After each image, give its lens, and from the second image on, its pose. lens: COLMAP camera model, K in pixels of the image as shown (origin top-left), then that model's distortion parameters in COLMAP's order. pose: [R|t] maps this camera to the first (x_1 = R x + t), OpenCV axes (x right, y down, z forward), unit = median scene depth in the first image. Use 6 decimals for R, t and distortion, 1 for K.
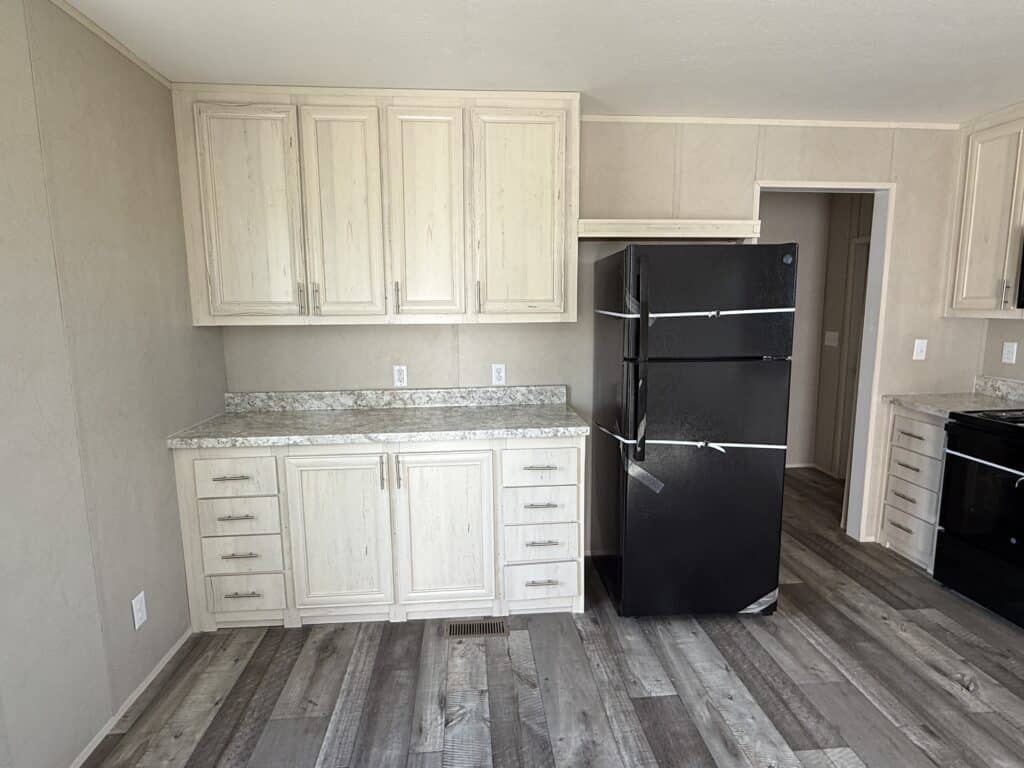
lens RADIAL K [[555.8, 0, 513.6], [0, 555.8, 384.2], [0, 0, 1]] dist [0.001678, -0.001033]
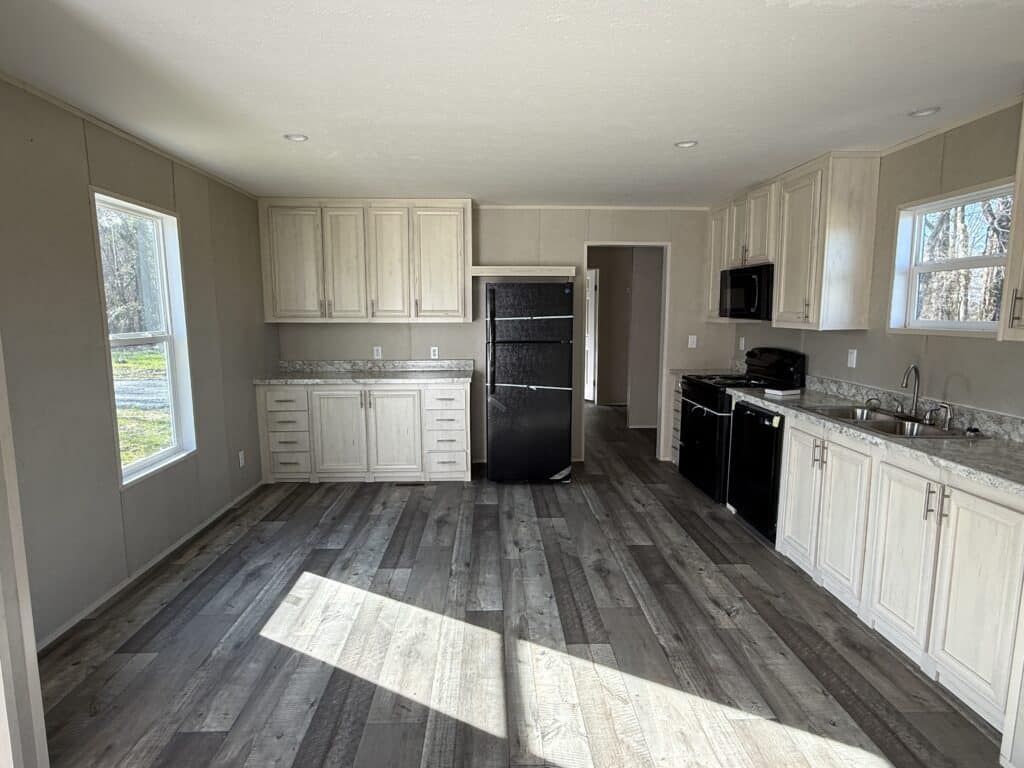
lens RADIAL K [[555.8, 0, 510.6], [0, 555.8, 382.5], [0, 0, 1]] dist [0.001678, -0.001033]
pose [[0.998754, 0.013948, -0.047923, 0.349901], [-0.014542, 0.999821, -0.012074, 0.109760], [0.047746, 0.012756, 0.998778, -0.845846]]
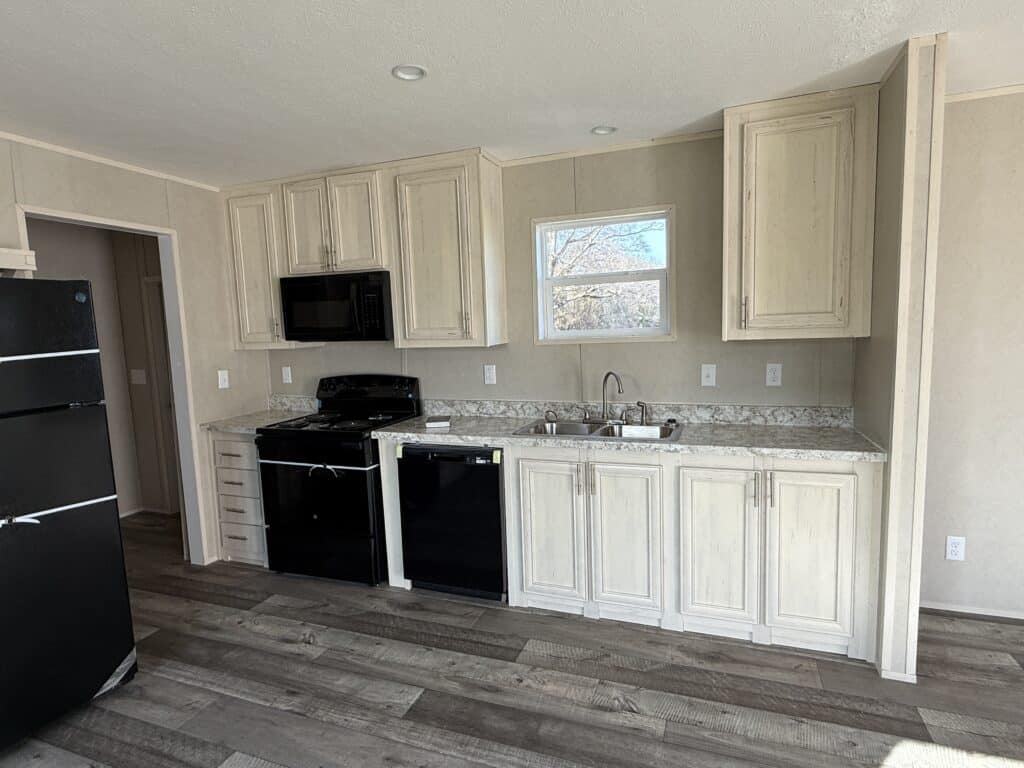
lens RADIAL K [[555.8, 0, 511.7], [0, 555.8, 385.4], [0, 0, 1]] dist [0.001678, -0.001033]
pose [[0.433097, -0.106940, 0.894981, -0.037286], [0.160323, 0.986243, 0.040261, -0.001714], [-0.886974, 0.126049, 0.444284, -0.028297]]
